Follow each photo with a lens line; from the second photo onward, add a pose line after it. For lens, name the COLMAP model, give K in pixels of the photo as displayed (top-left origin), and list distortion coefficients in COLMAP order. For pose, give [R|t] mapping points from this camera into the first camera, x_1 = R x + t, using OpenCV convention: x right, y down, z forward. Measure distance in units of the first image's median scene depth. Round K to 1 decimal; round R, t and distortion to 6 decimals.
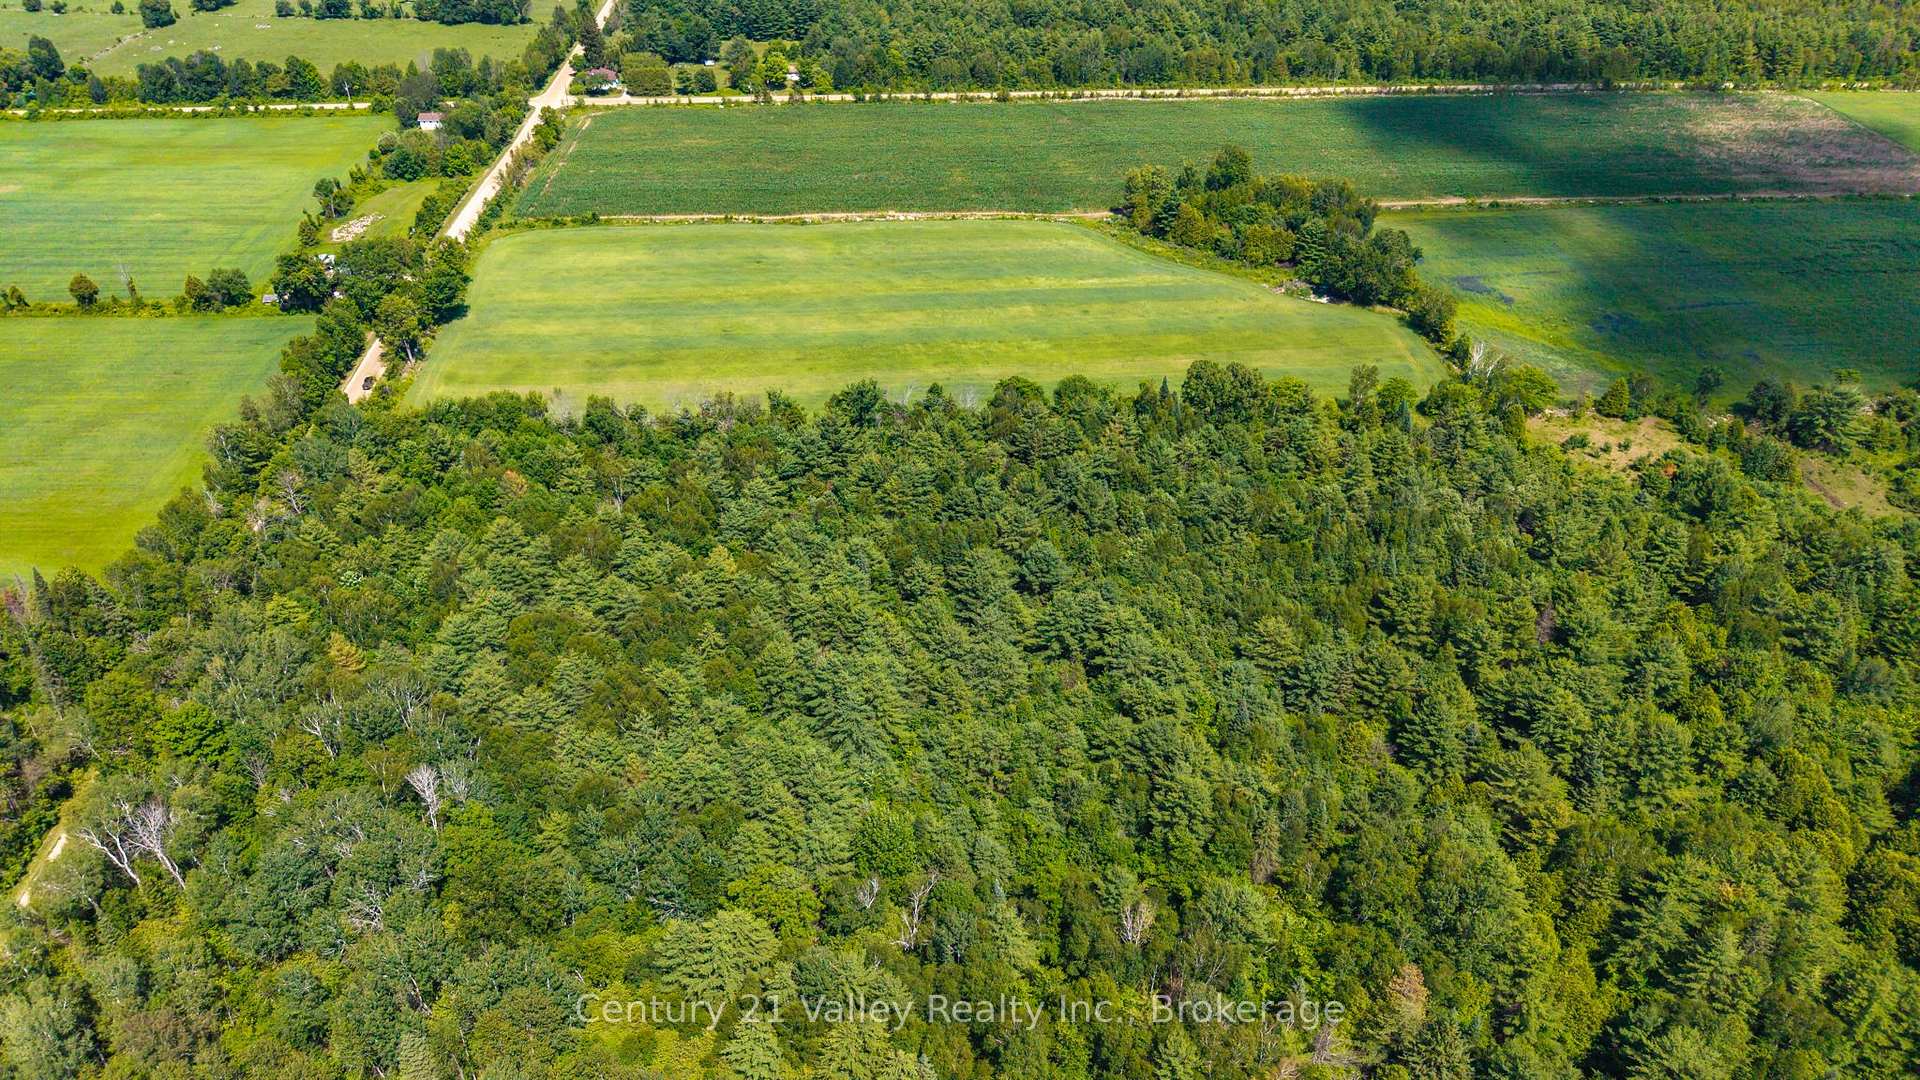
lens RADIAL K [[1285.9, 0, 967.0], [0, 1285.9, 537.7], [0, 0, 1]] dist [0.007920, -0.006080]
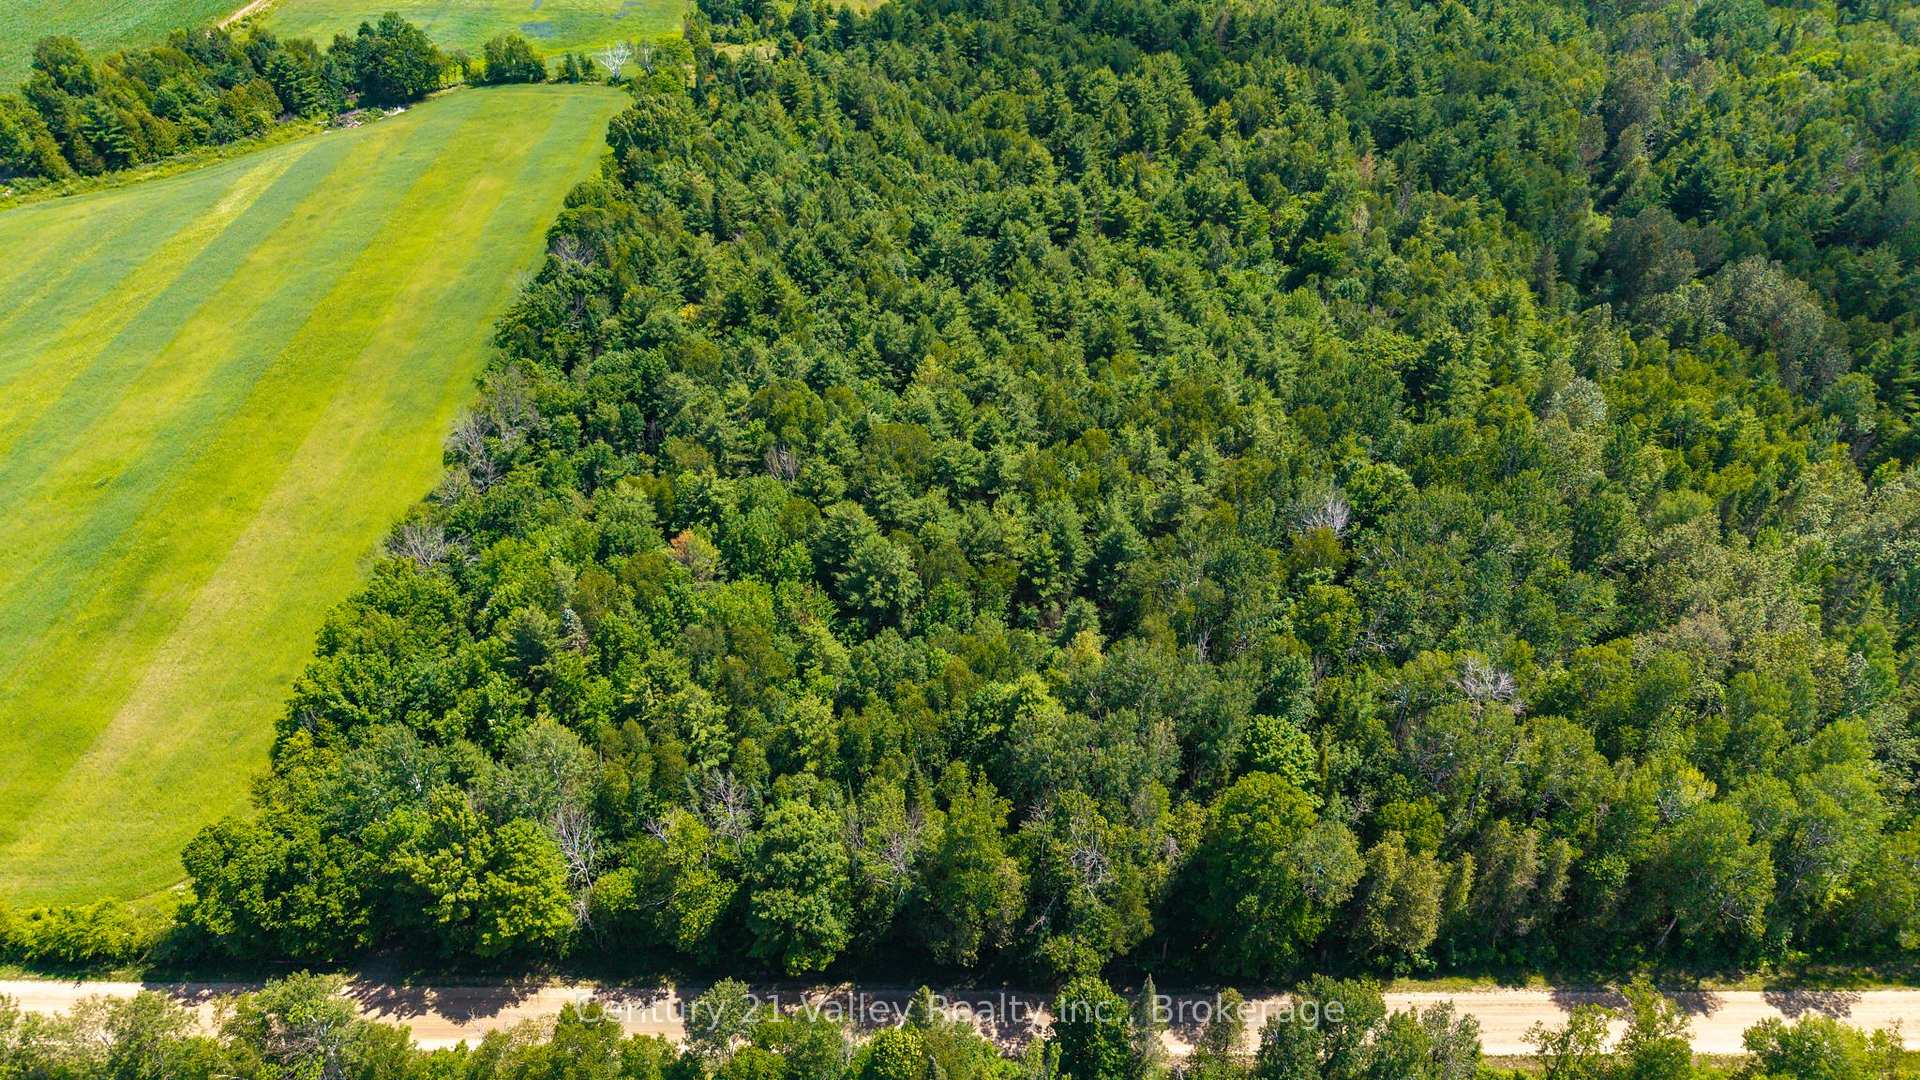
lens RADIAL K [[1285.9, 0, 964.4], [0, 1285.9, 538.8], [0, 0, 1]] dist [0.007920, -0.006080]
pose [[0.059013, -0.610844, 0.789548, -0.532952], [0.559908, 0.675057, 0.480418, -0.173292], [-0.826451, 0.413723, 0.381854, 0.404647]]
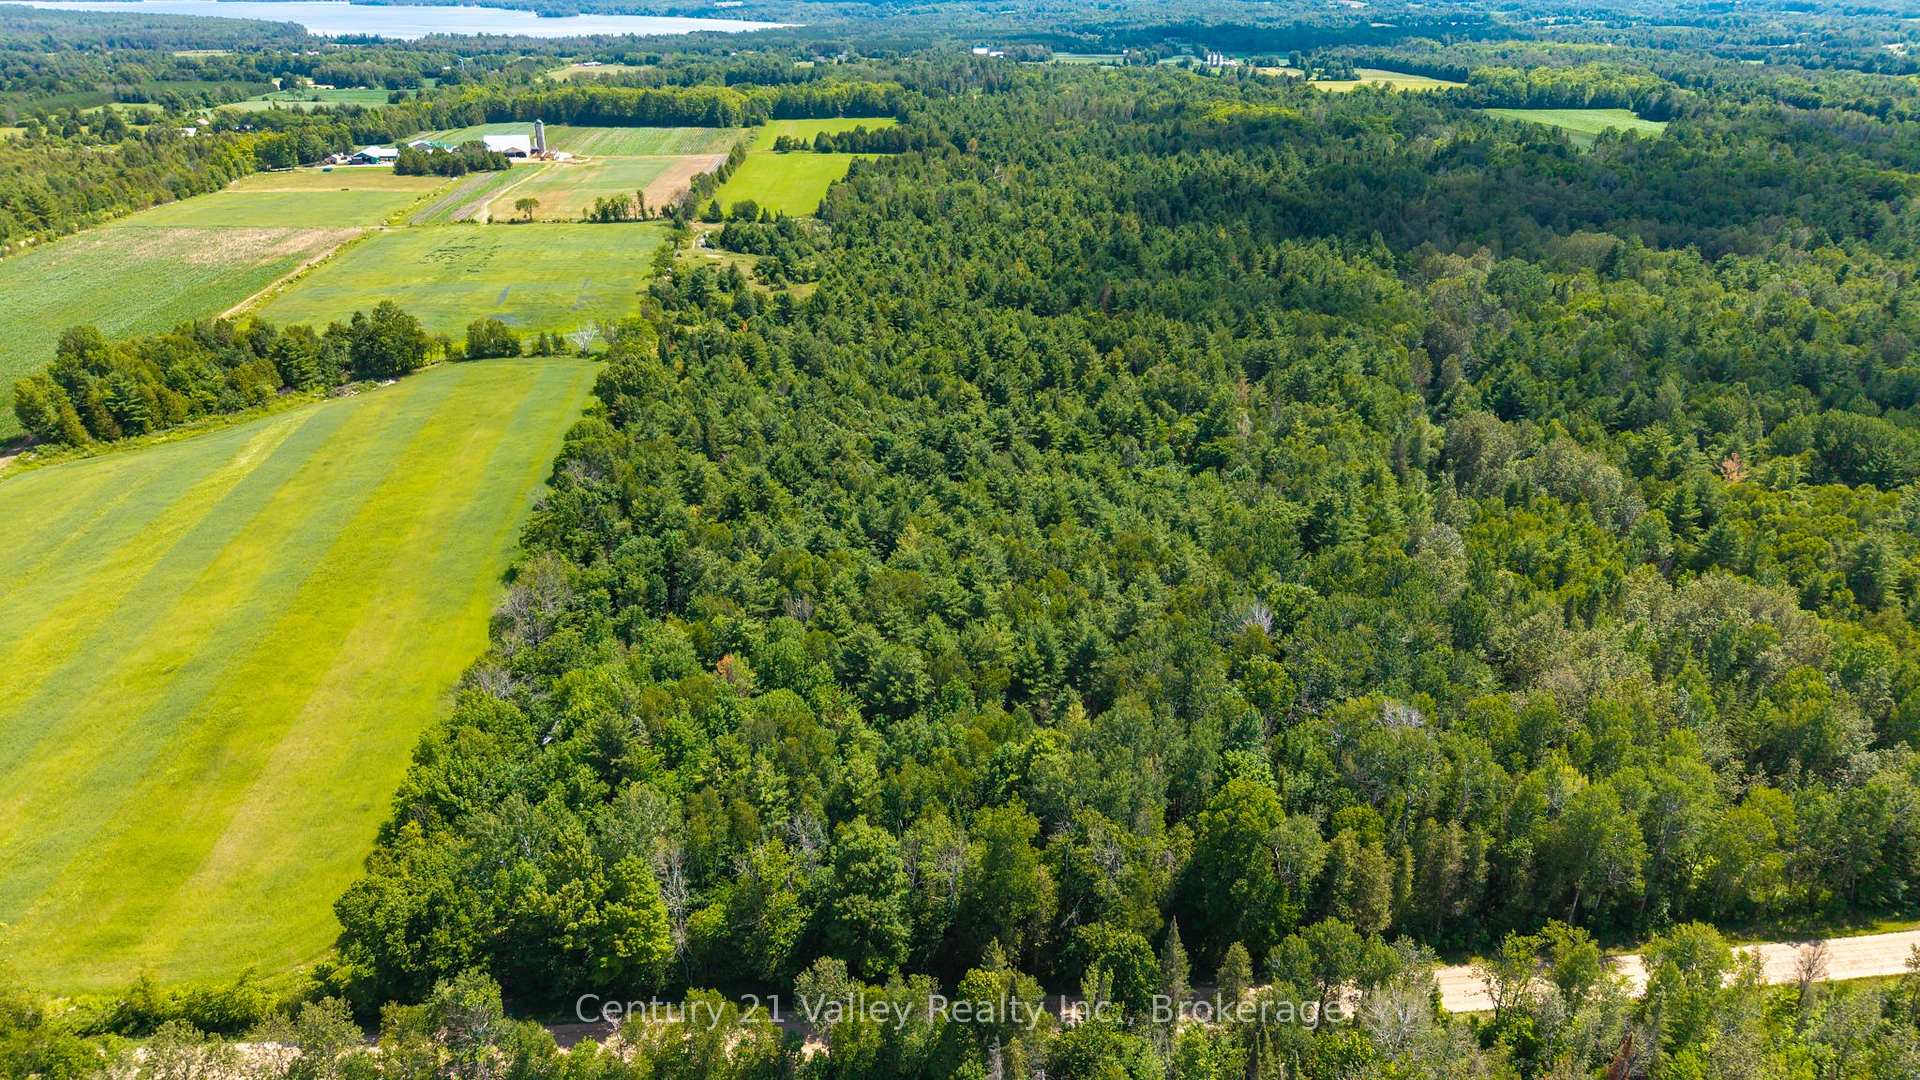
lens RADIAL K [[1285.9, 0, 963.3], [0, 1285.9, 538.3], [0, 0, 1]] dist [0.007920, -0.006080]
pose [[-0.042983, -0.412601, 0.909897, -0.635827], [0.561936, 0.743039, 0.363483, -0.186123], [-0.826063, 0.526928, 0.199918, 0.440084]]
